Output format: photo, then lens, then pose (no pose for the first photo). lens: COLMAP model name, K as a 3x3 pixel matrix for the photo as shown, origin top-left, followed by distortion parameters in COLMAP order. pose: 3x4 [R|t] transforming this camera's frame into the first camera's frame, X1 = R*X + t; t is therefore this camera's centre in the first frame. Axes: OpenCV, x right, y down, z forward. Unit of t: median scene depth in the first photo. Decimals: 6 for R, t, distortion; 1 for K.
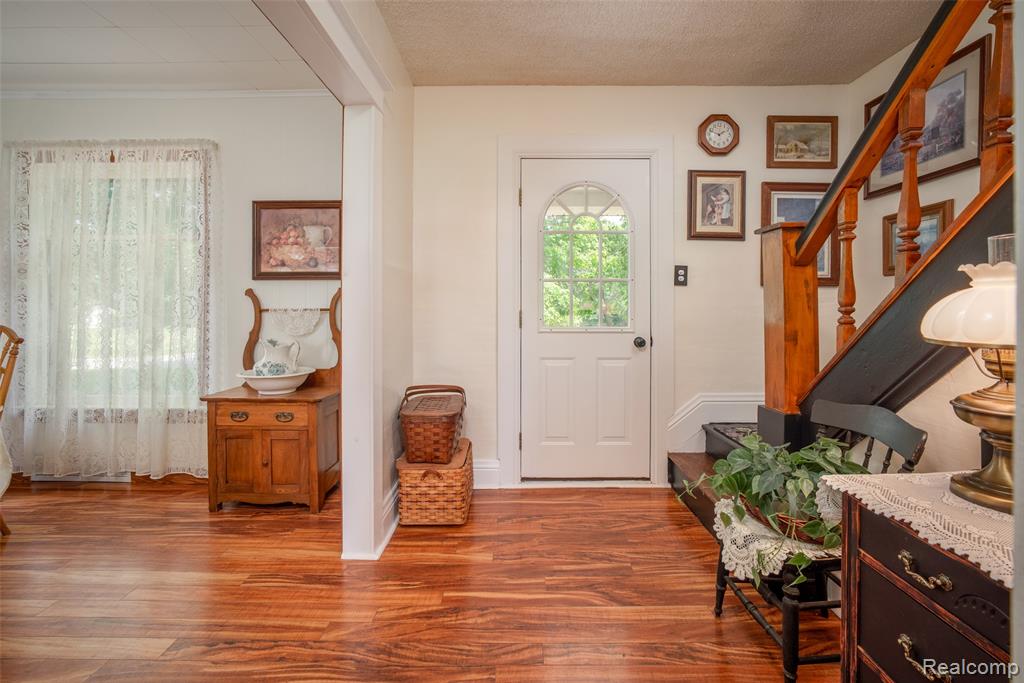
lens RADIAL K [[431.3, 0, 509.8], [0, 431.3, 308.3], [0, 0, 1]] dist [-0.021227, 0.001341]
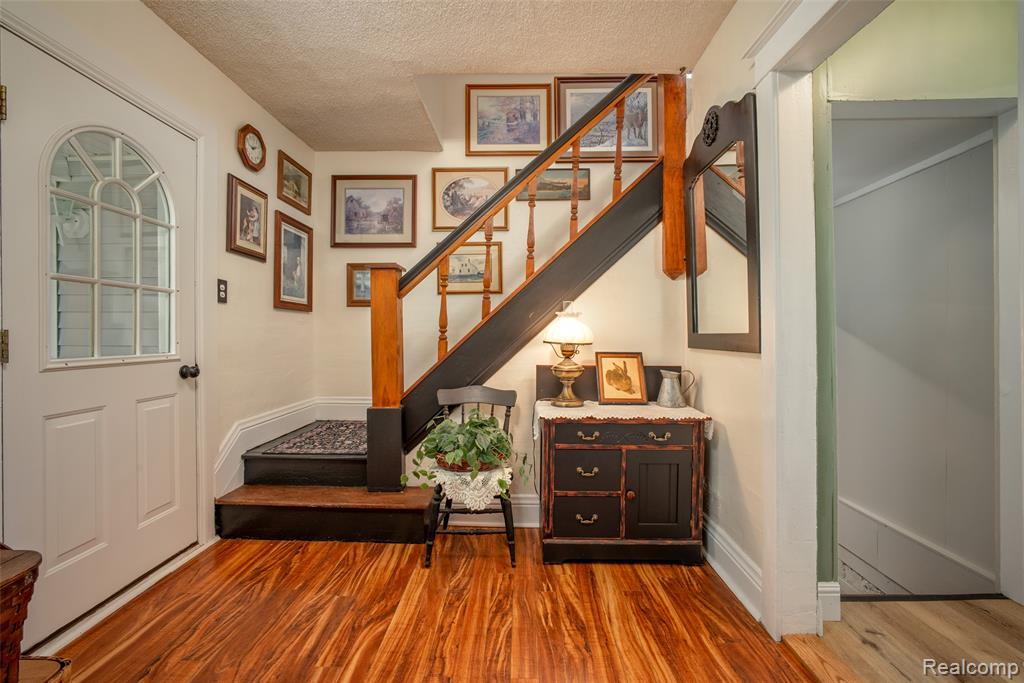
lens RADIAL K [[431.3, 0, 505.2], [0, 431.3, 330.2], [0, 0, 1]] dist [-0.021227, 0.001341]
pose [[0.023237, 0.005543, 0.999715, -0.453633], [-0.001920, 0.999983, -0.005499, 0.006345], [-0.999728, -0.001792, 0.023247, 0.410419]]
